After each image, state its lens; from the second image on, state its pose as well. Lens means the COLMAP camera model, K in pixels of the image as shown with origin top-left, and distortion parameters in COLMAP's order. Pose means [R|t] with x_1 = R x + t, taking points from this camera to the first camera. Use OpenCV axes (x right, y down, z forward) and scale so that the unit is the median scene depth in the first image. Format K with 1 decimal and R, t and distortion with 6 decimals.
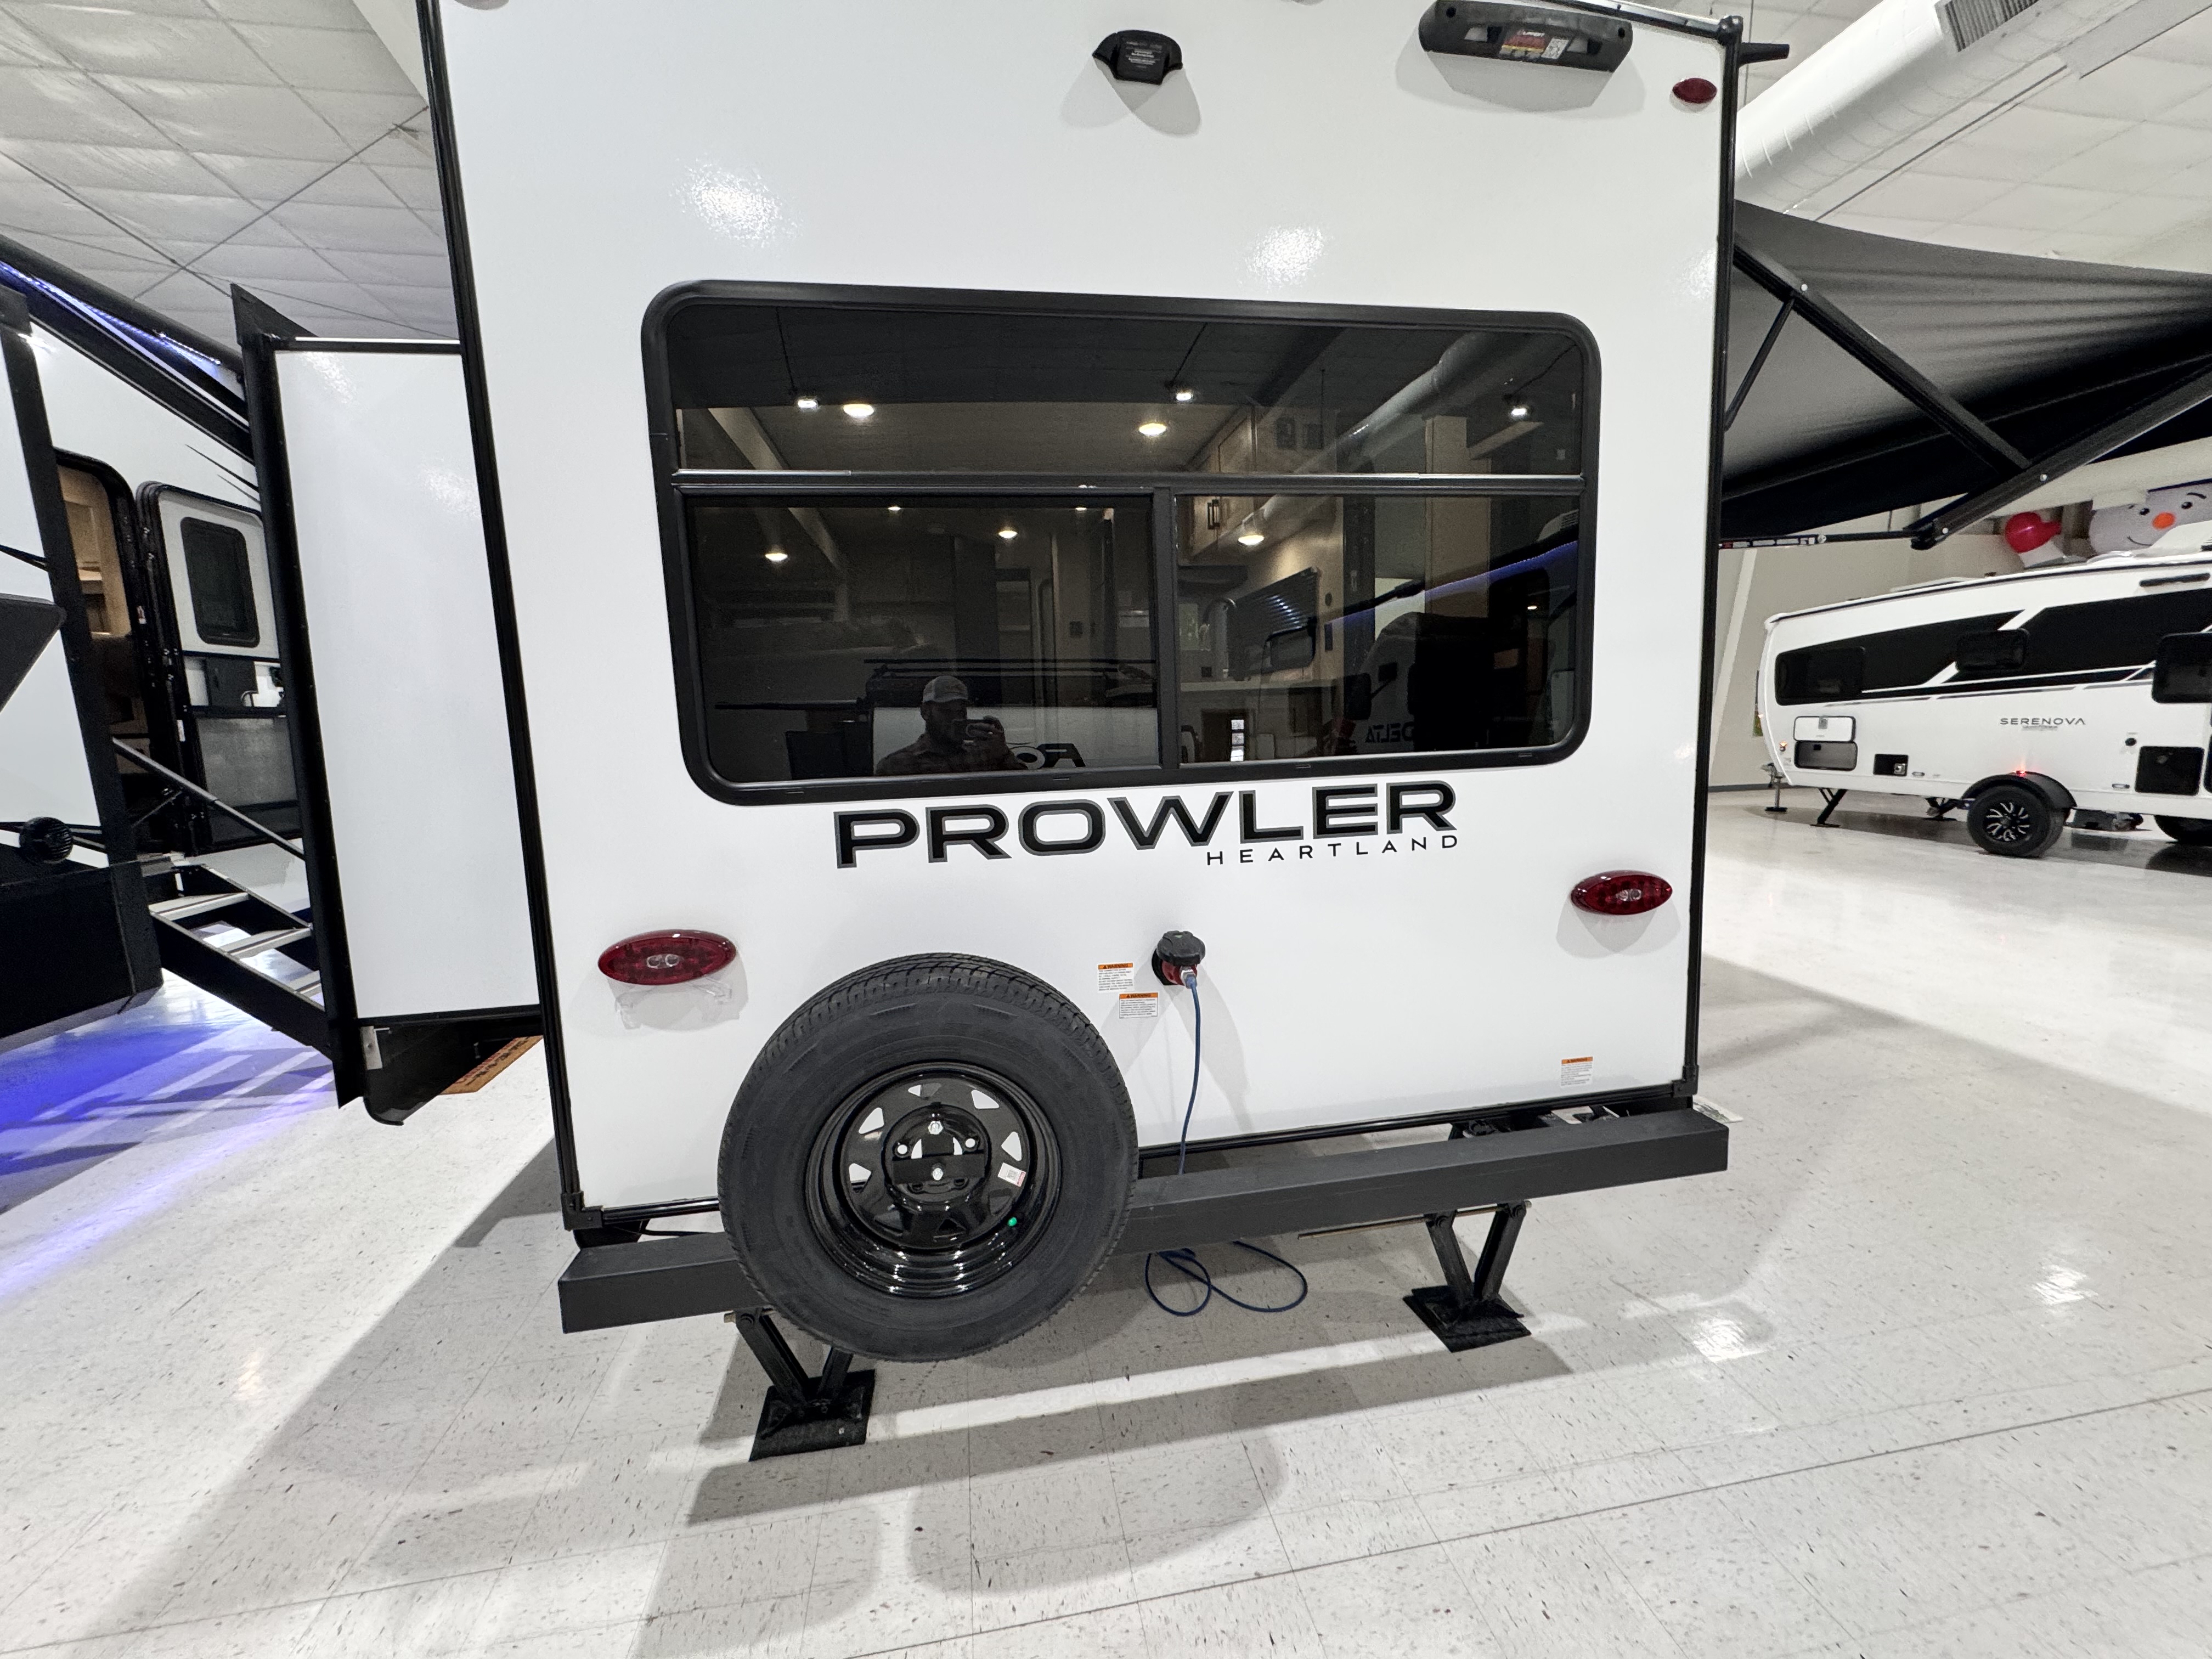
lens RADIAL K [[874.9, 0, 1102.7], [0, 874.9, 821.5], [0, 0, 1]] dist [-0.000253, -0.000062]
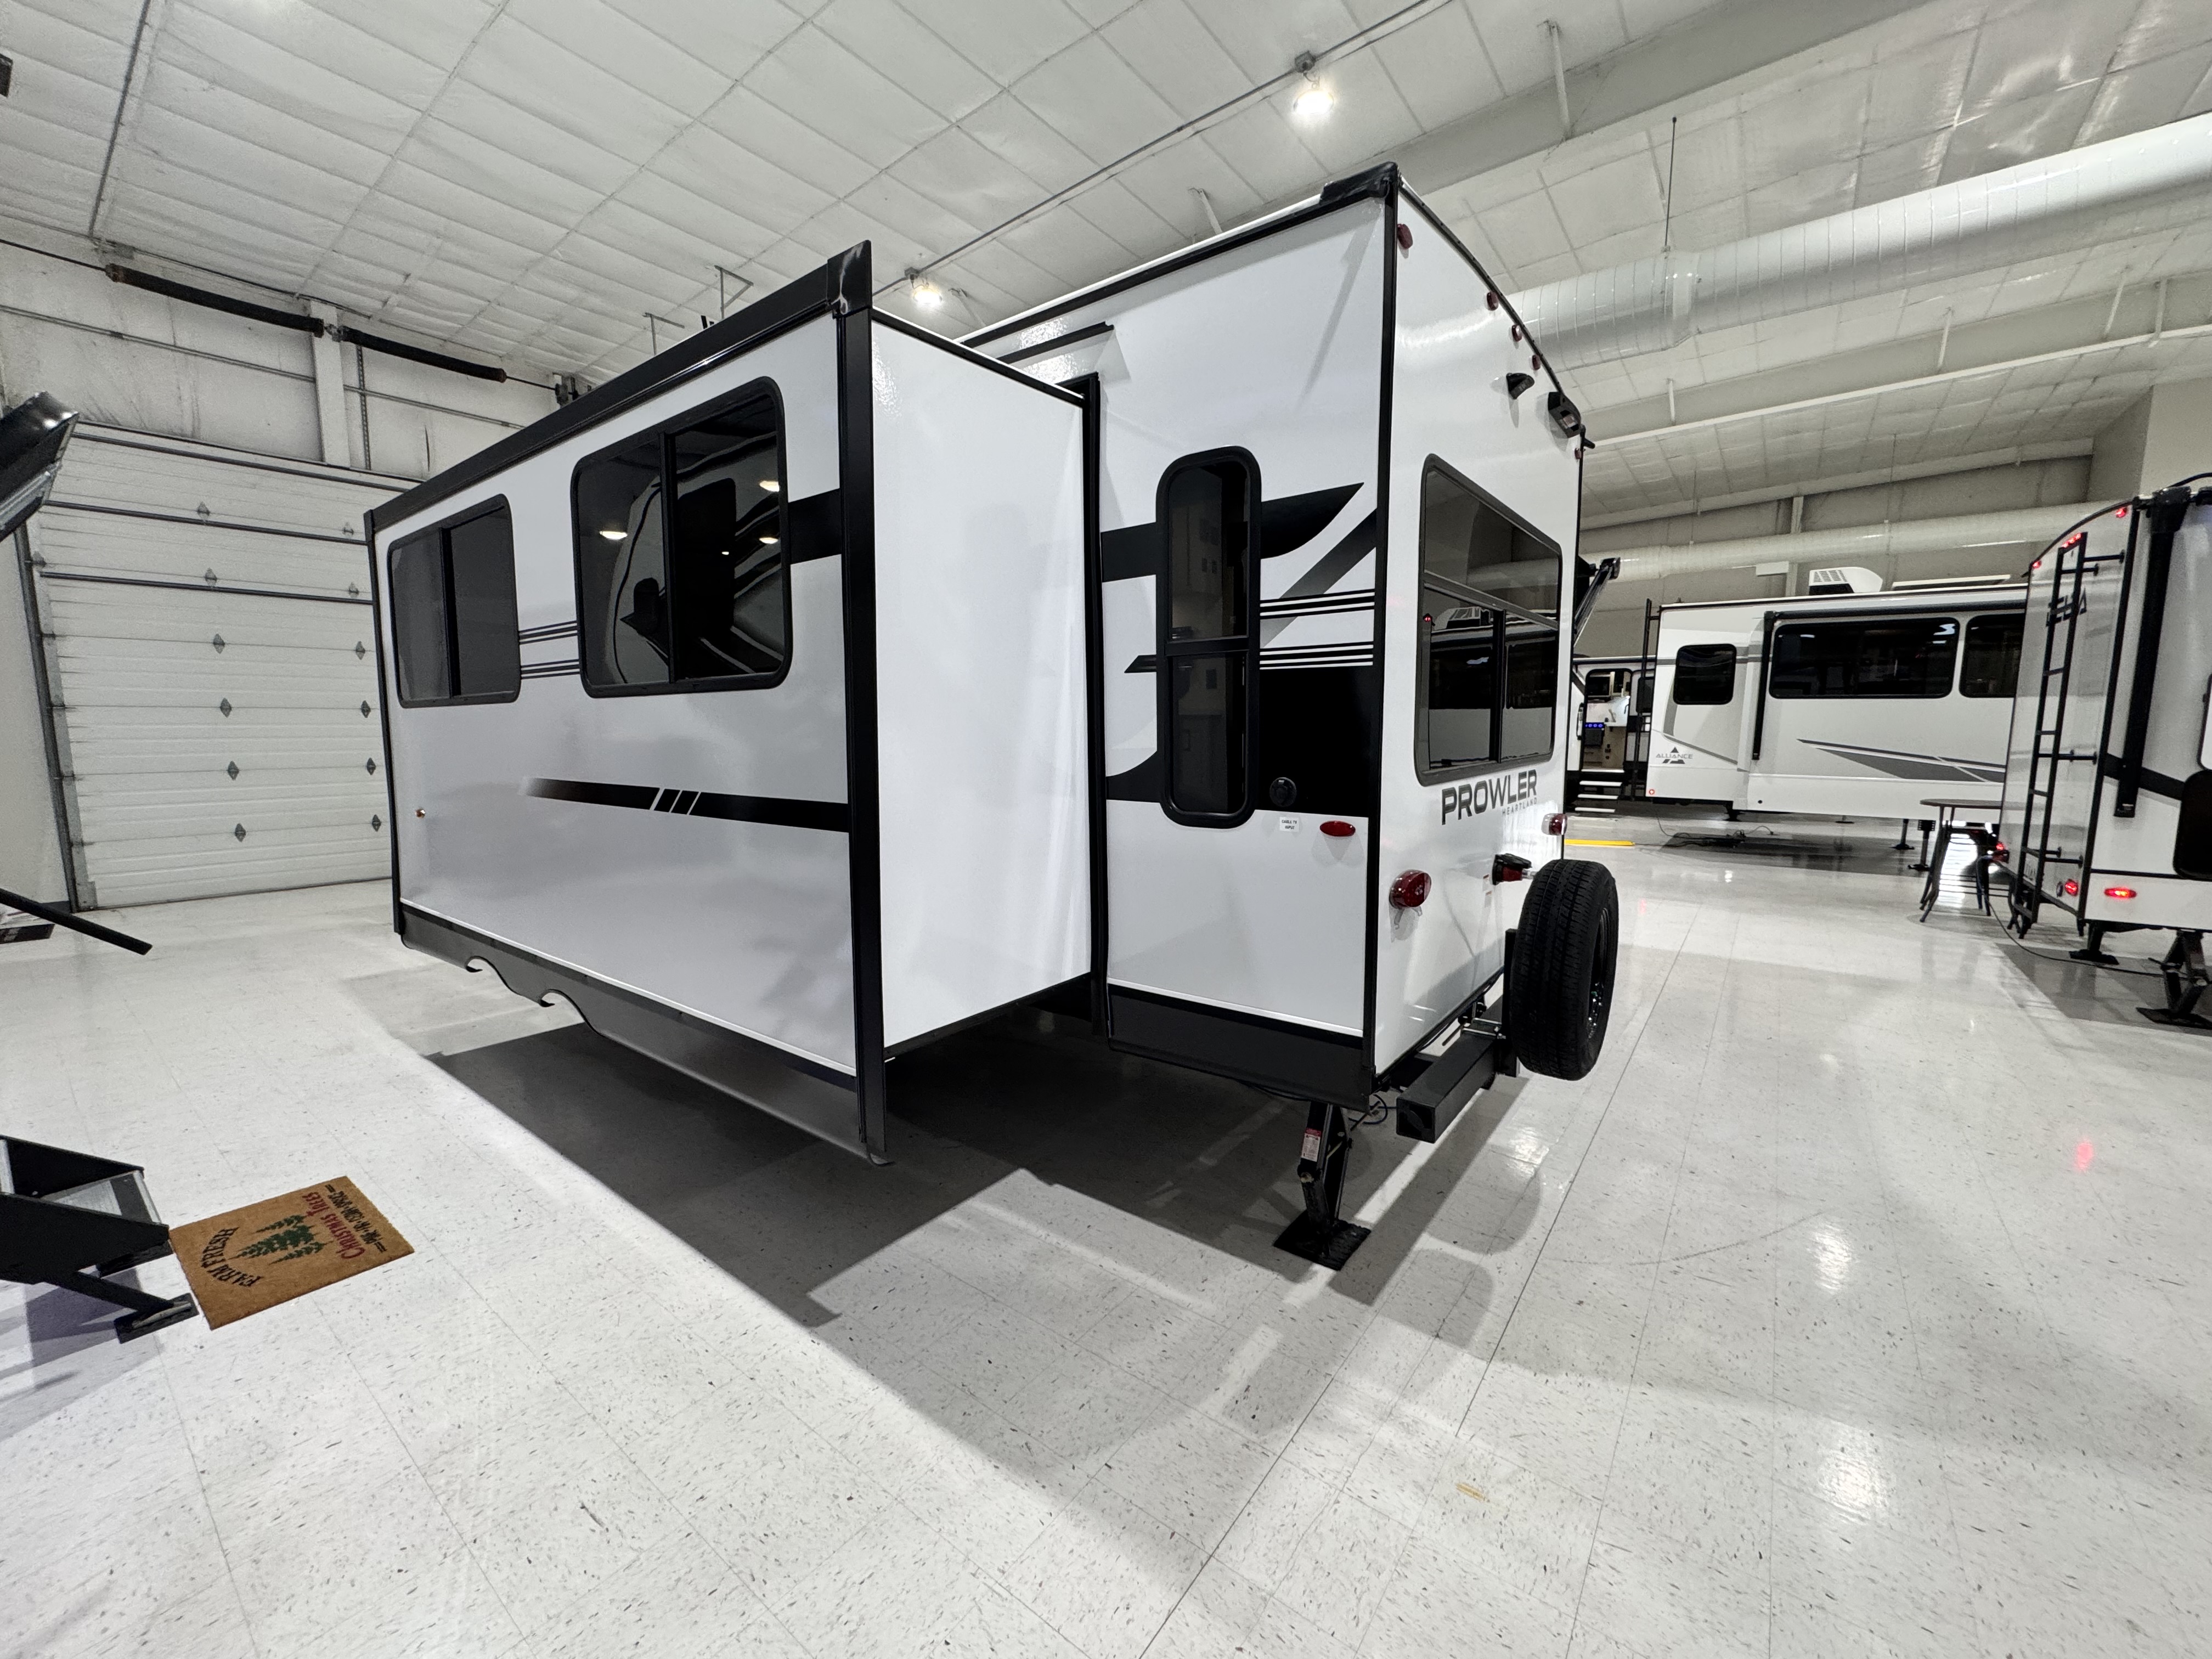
lens RADIAL K [[874.9, 0, 1102.7], [0, 874.9, 821.5], [0, 0, 1]] dist [-0.000253, -0.000062]
pose [[0.733465, -0.045043, 0.678233, -1.630289], [0.068158, 0.997647, -0.007452, 0.024342], [-0.676302, 0.051693, 0.734809, 0.226016]]
